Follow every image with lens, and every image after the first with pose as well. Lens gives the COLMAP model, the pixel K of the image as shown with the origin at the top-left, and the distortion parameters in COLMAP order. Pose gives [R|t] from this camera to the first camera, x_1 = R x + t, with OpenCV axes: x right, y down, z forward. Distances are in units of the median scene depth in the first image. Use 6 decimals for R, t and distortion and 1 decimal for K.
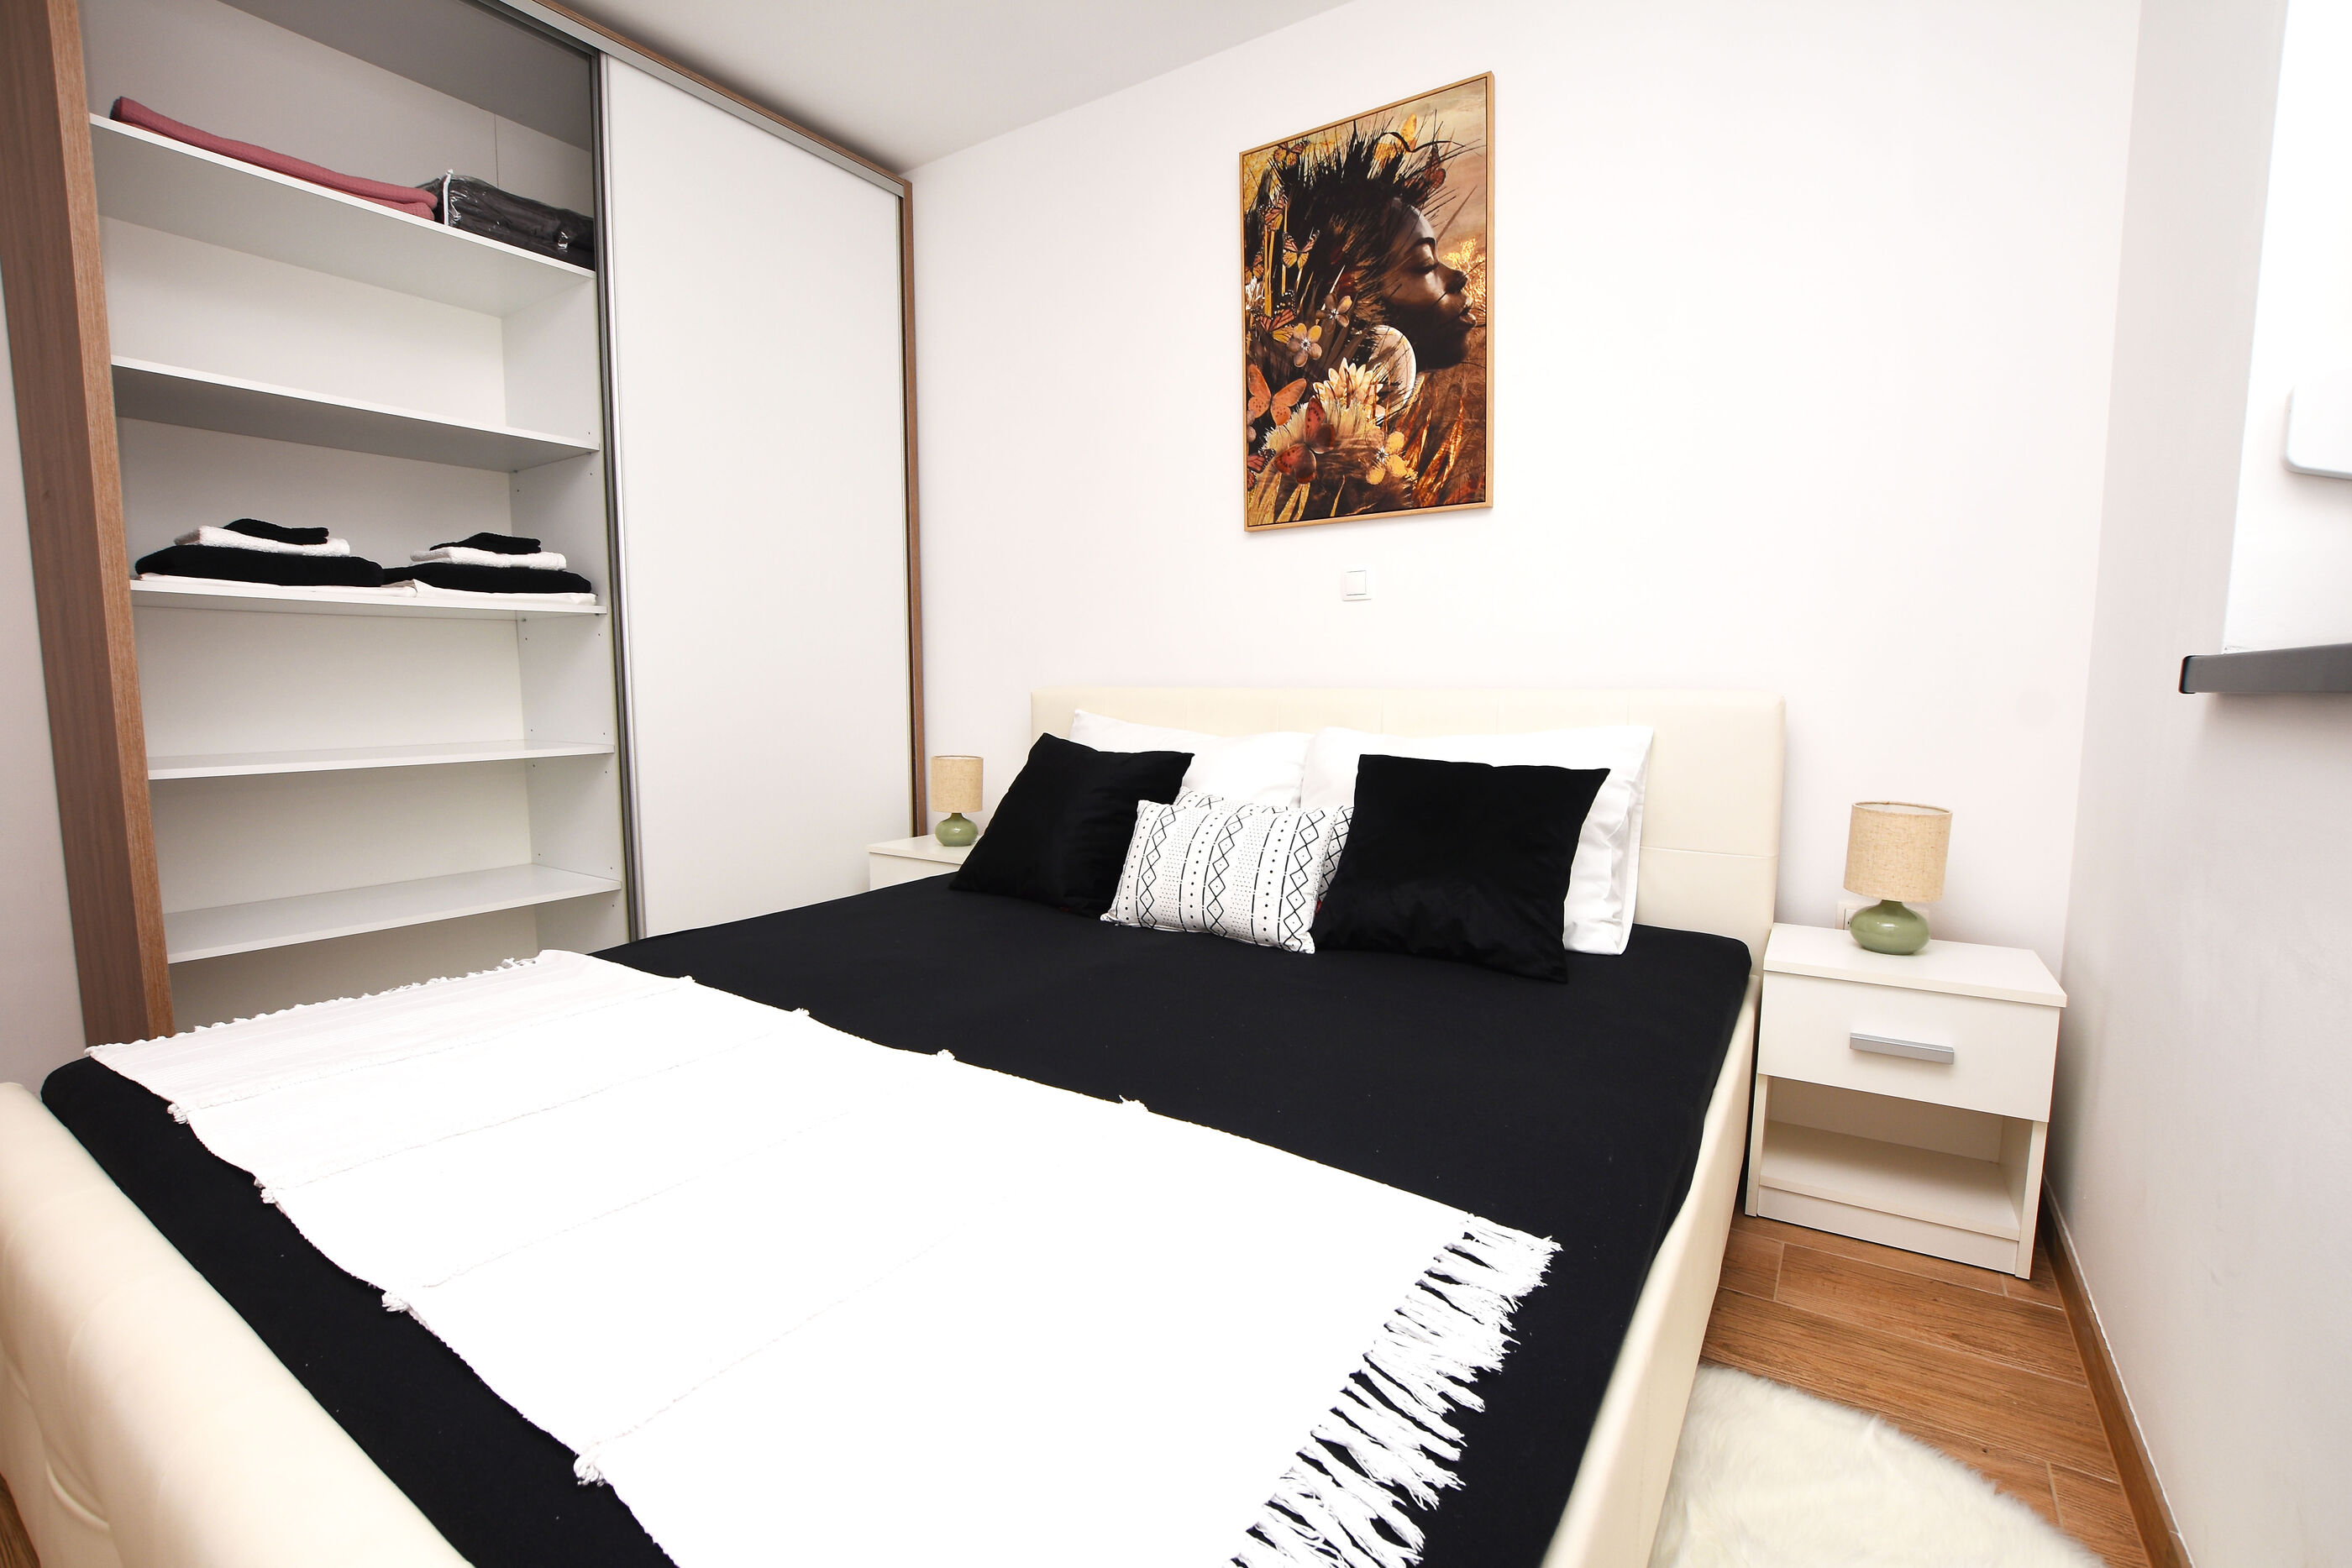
lens RADIAL K [[1045.1, 0, 1173.5], [0, 1045.1, 787.8], [0, 0, 1]] dist [-0.019811, -0.000281]
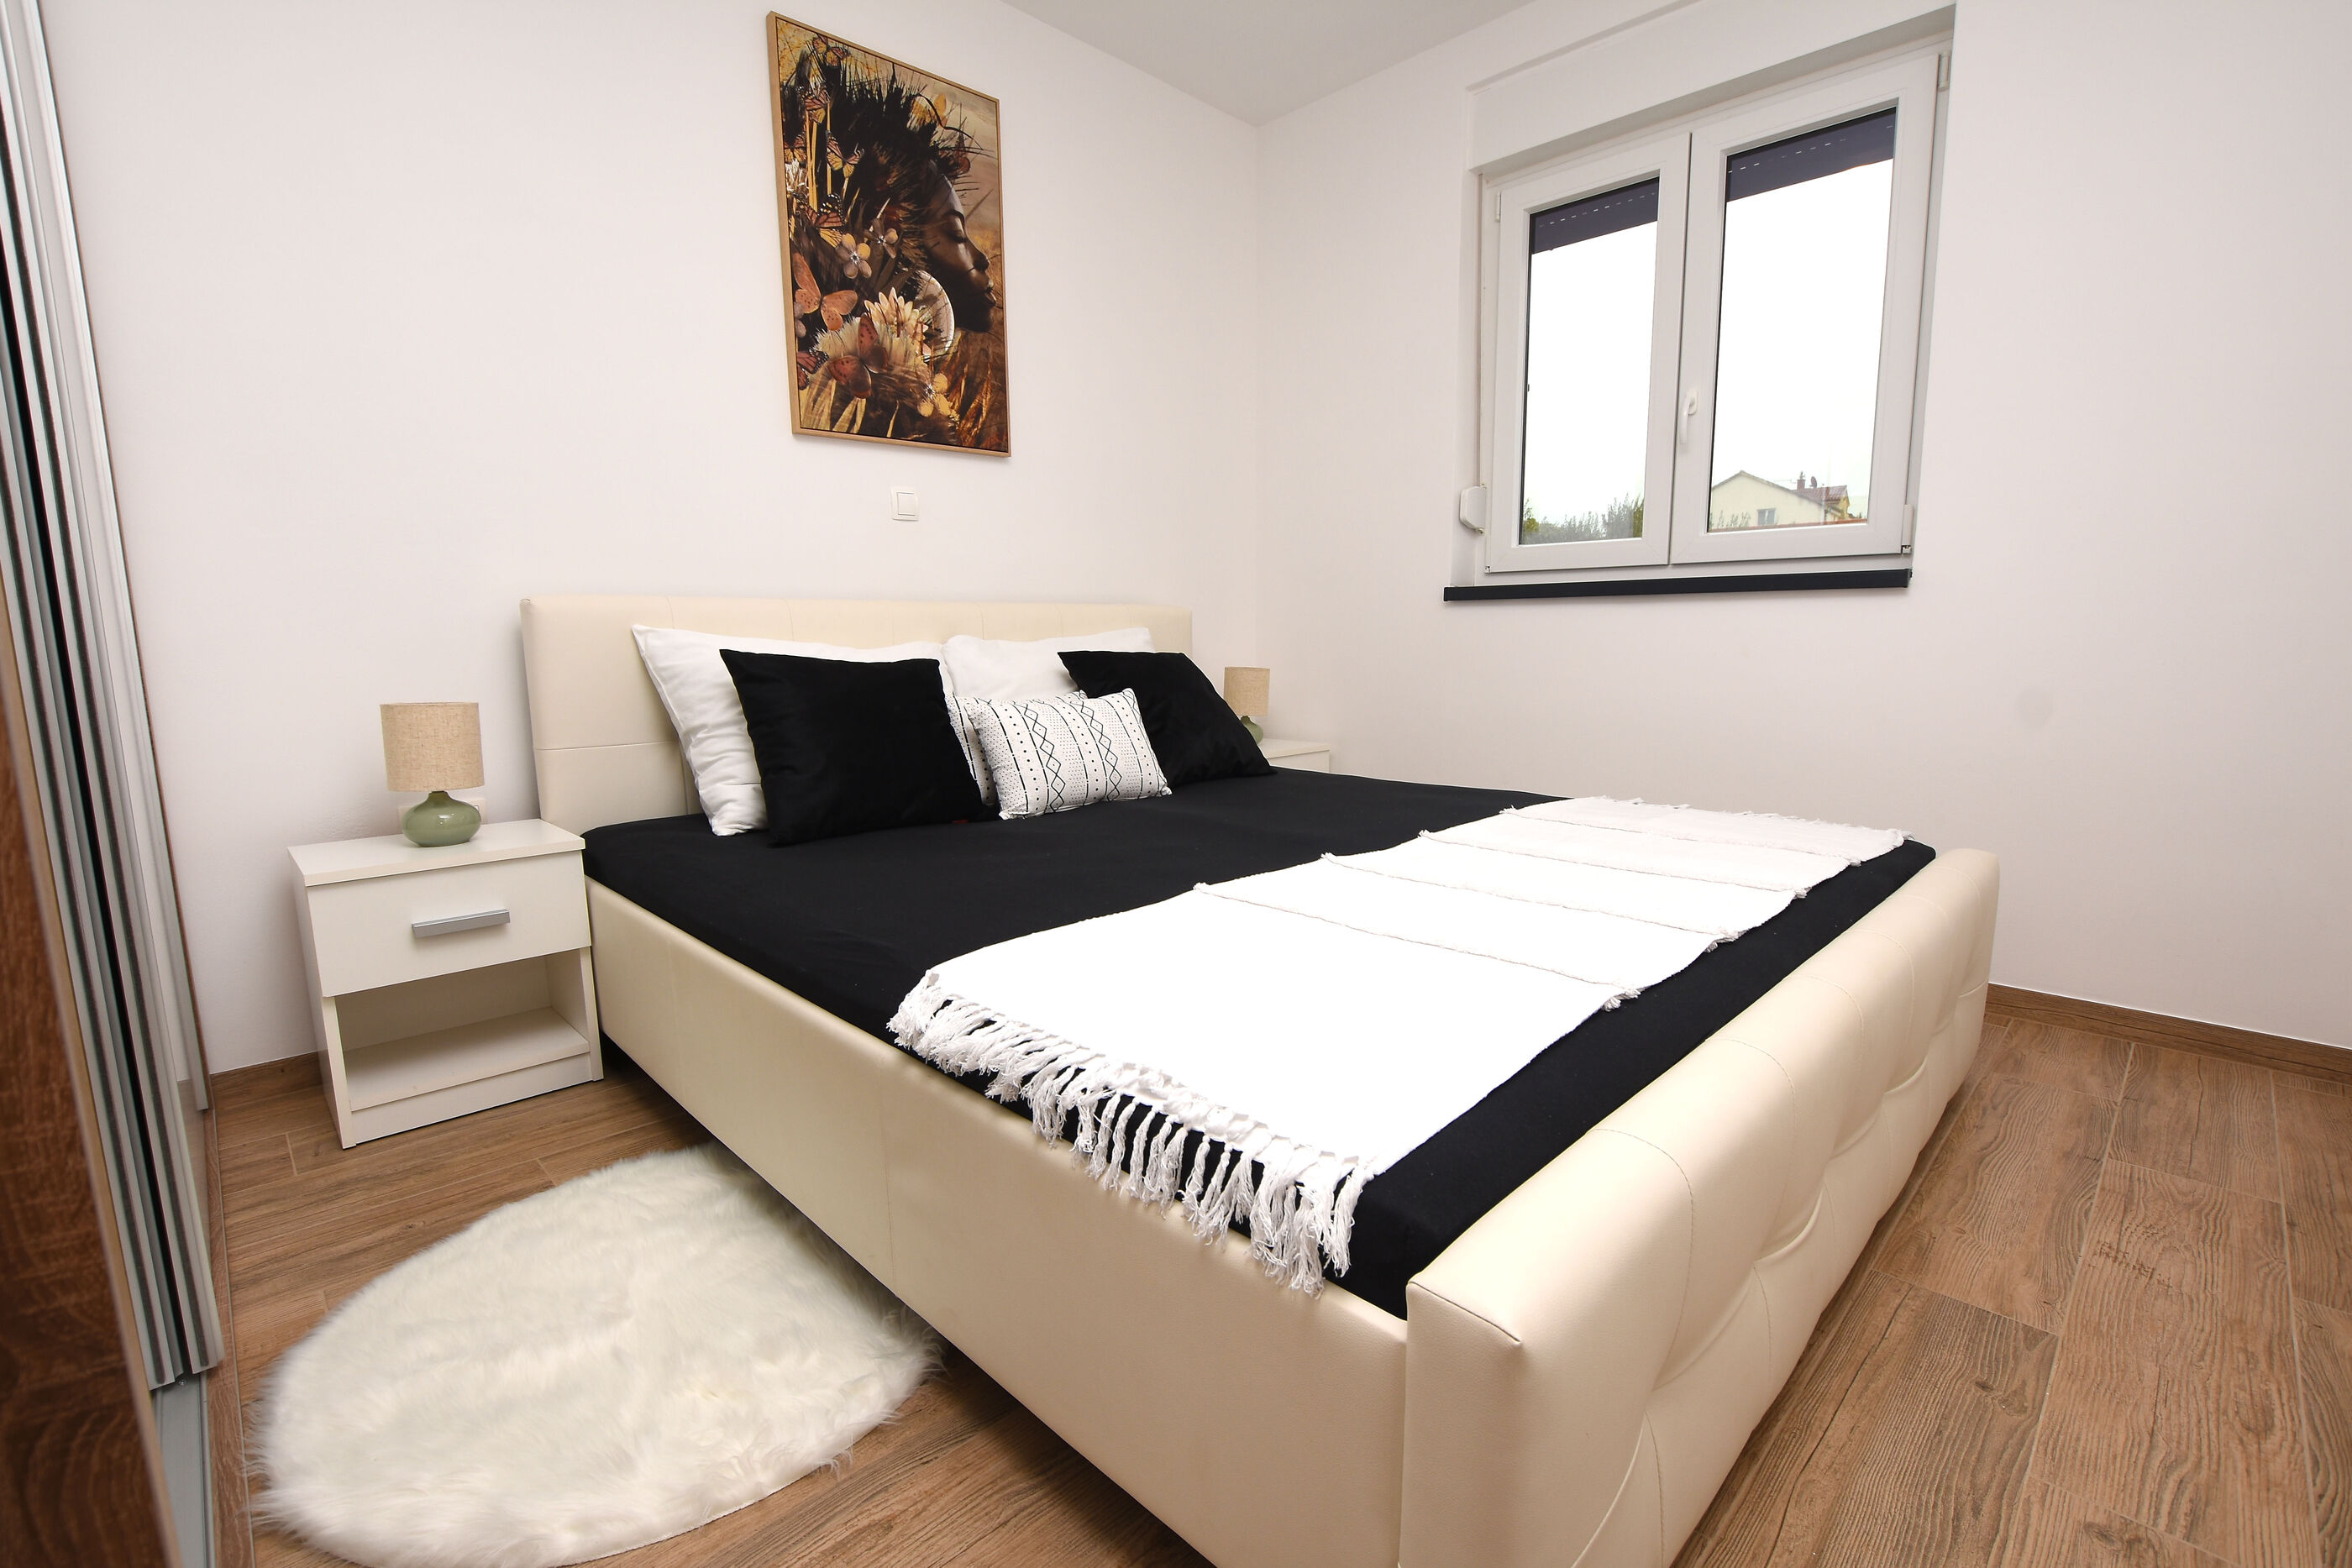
lens RADIAL K [[1045.1, 0, 1175.7], [0, 1045.1, 787.3], [0, 0, 1]] dist [-0.019811, -0.000281]
pose [[0.217147, -0.141000, 0.965902, -0.872221], [0.106661, 0.987015, 0.120103, -0.007462], [-0.970294, 0.076944, 0.229366, 0.521520]]
